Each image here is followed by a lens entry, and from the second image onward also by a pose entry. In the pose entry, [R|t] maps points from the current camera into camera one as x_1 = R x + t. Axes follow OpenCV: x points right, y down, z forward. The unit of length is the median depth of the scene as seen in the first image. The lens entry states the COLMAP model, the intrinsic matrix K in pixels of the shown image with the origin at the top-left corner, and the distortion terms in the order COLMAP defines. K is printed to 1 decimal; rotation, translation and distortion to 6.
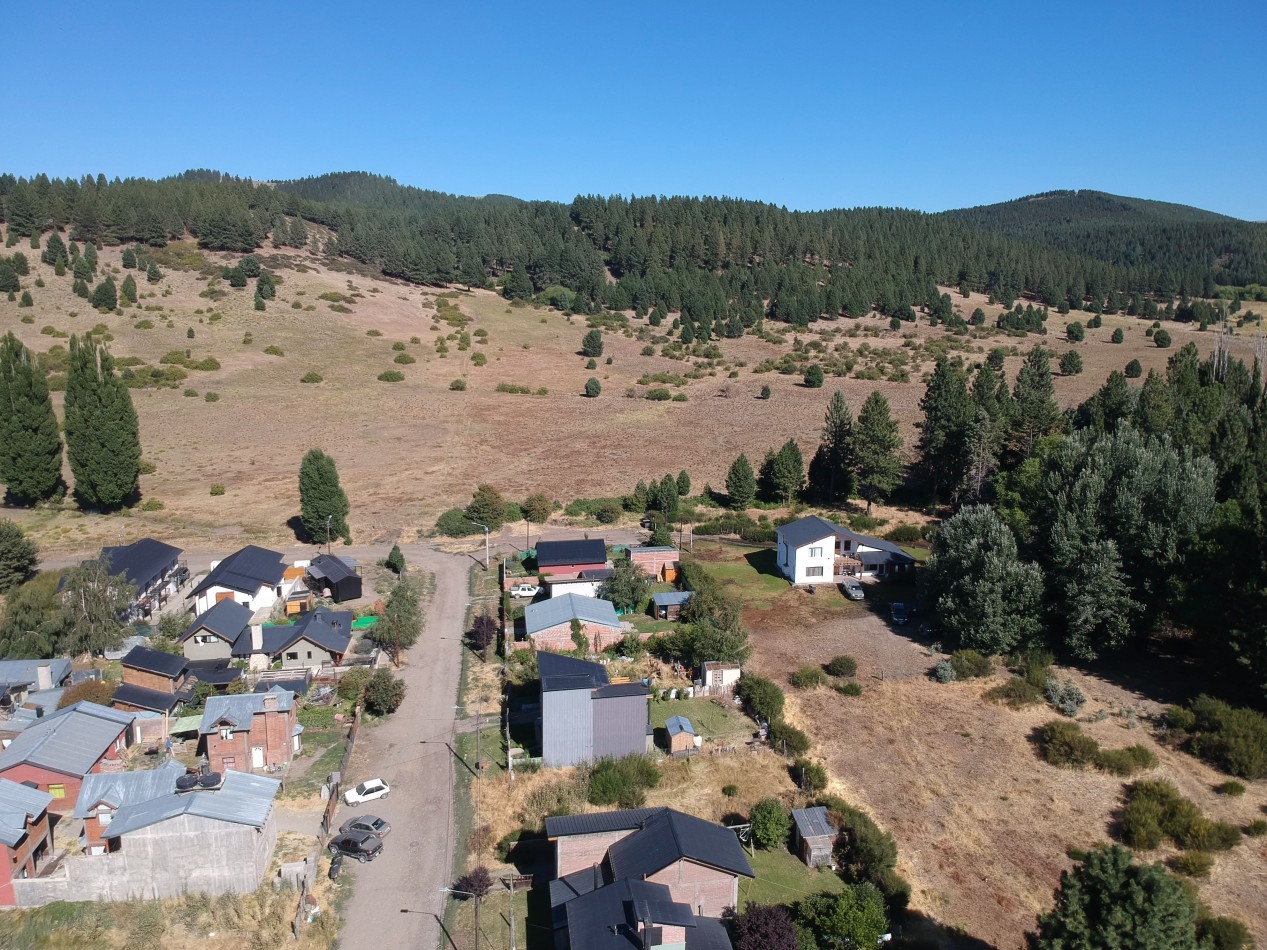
lens RADIAL K [[950.1, 0, 635.1], [0, 950.1, 433.7], [0, 0, 1]] dist [0.043395, -0.096864]
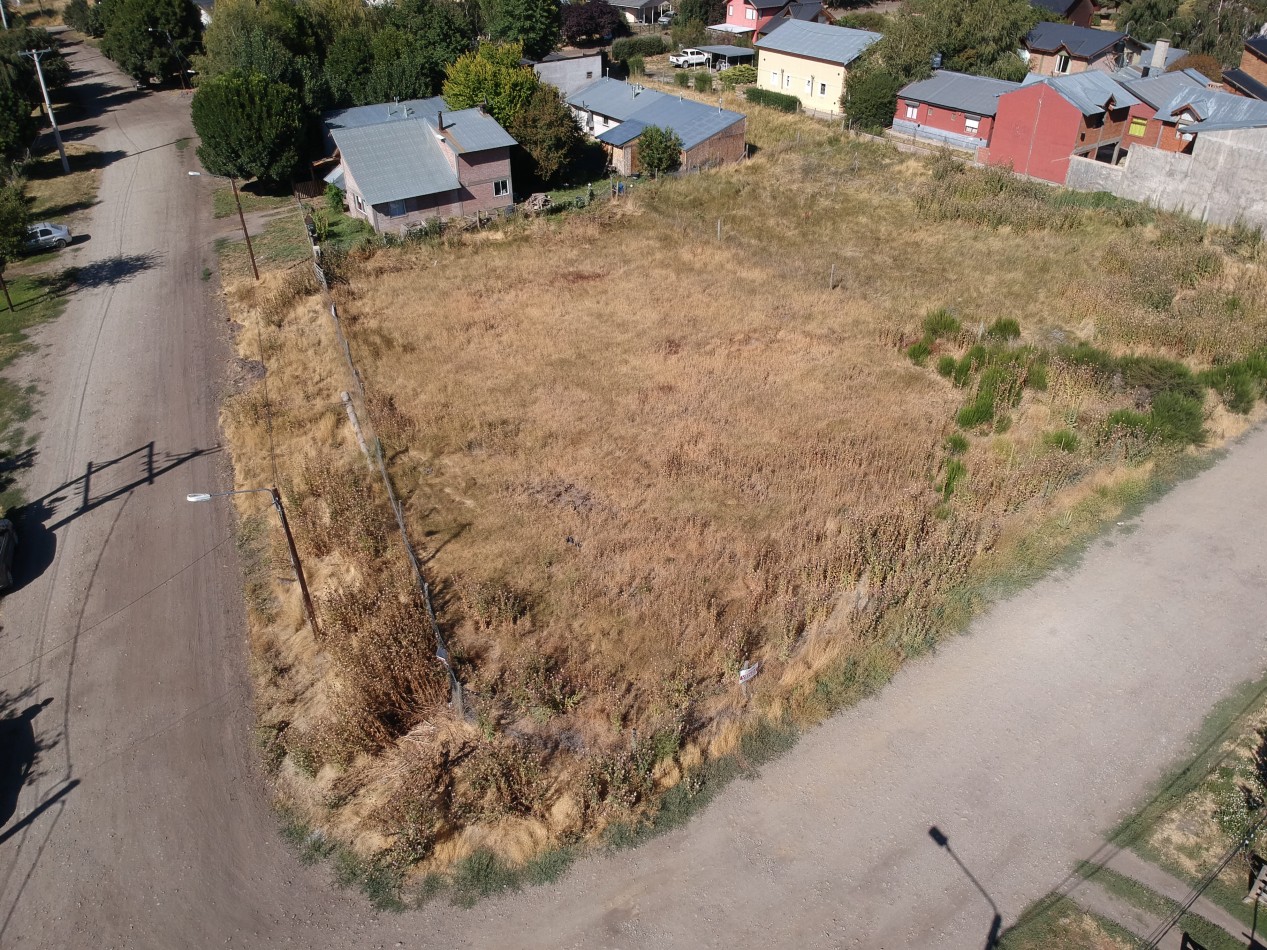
lens RADIAL K [[933.1, 0, 637.1], [0, 933.1, 471.7], [0, 0, 1]] dist [0.069292, -0.138889]
pose [[0.486377, 0.486120, -0.726033, -0.004805], [-0.144703, 0.864281, 0.481747, 0.138765], [0.861683, -0.129252, 0.490709, 0.032875]]
